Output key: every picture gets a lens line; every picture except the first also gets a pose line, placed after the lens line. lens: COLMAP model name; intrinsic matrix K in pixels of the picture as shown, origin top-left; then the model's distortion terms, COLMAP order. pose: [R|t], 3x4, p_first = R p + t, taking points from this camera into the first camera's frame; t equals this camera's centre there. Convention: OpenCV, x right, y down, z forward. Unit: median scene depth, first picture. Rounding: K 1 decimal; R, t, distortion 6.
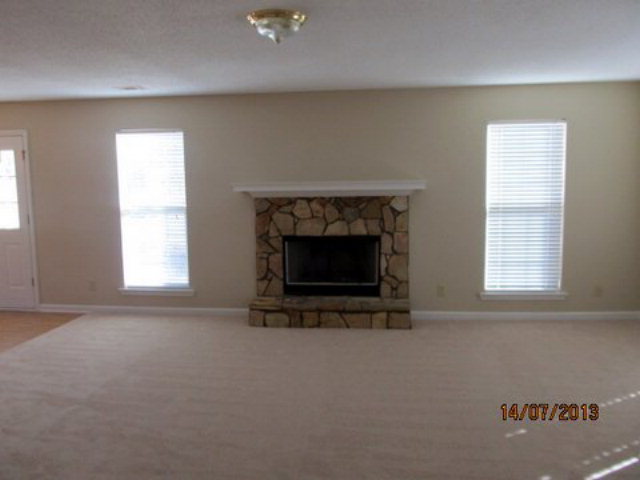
lens RADIAL K [[530.7, 0, 320.0], [0, 530.7, 240.0], [0, 0, 1]] dist [-0.044004, 0.008149]
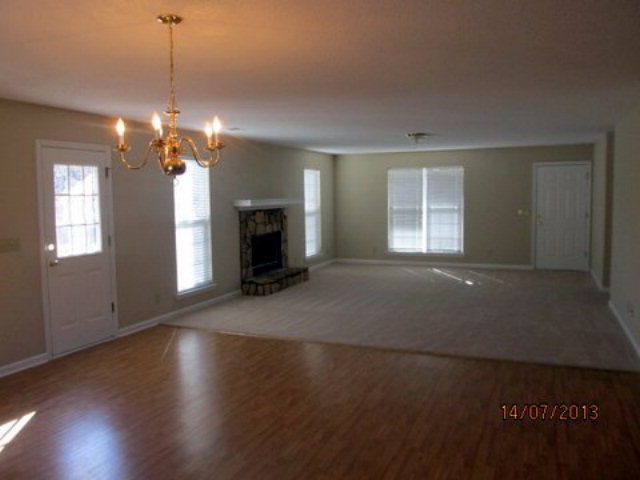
lens RADIAL K [[530.7, 0, 320.0], [0, 530.7, 240.0], [0, 0, 1]] dist [-0.044004, 0.008149]
pose [[0.273888, -0.073326, 0.958962, -1.452905], [0.135131, 0.990132, 0.037115, -0.026002], [-0.952221, 0.119420, 0.281094, 0.400626]]
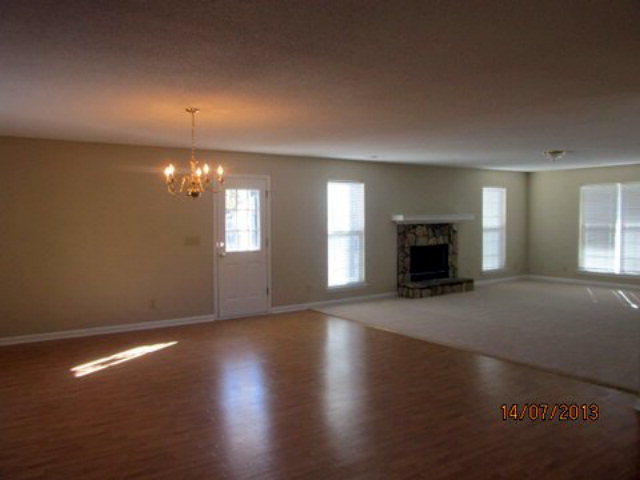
lens RADIAL K [[530.7, 0, 320.0], [0, 530.7, 240.0], [0, 0, 1]] dist [-0.044004, 0.008149]
pose [[0.741426, -0.023962, 0.670607, -1.441313], [0.087217, 0.994326, -0.060898, 0.049976], [-0.665343, 0.103640, 0.739309, -0.074856]]
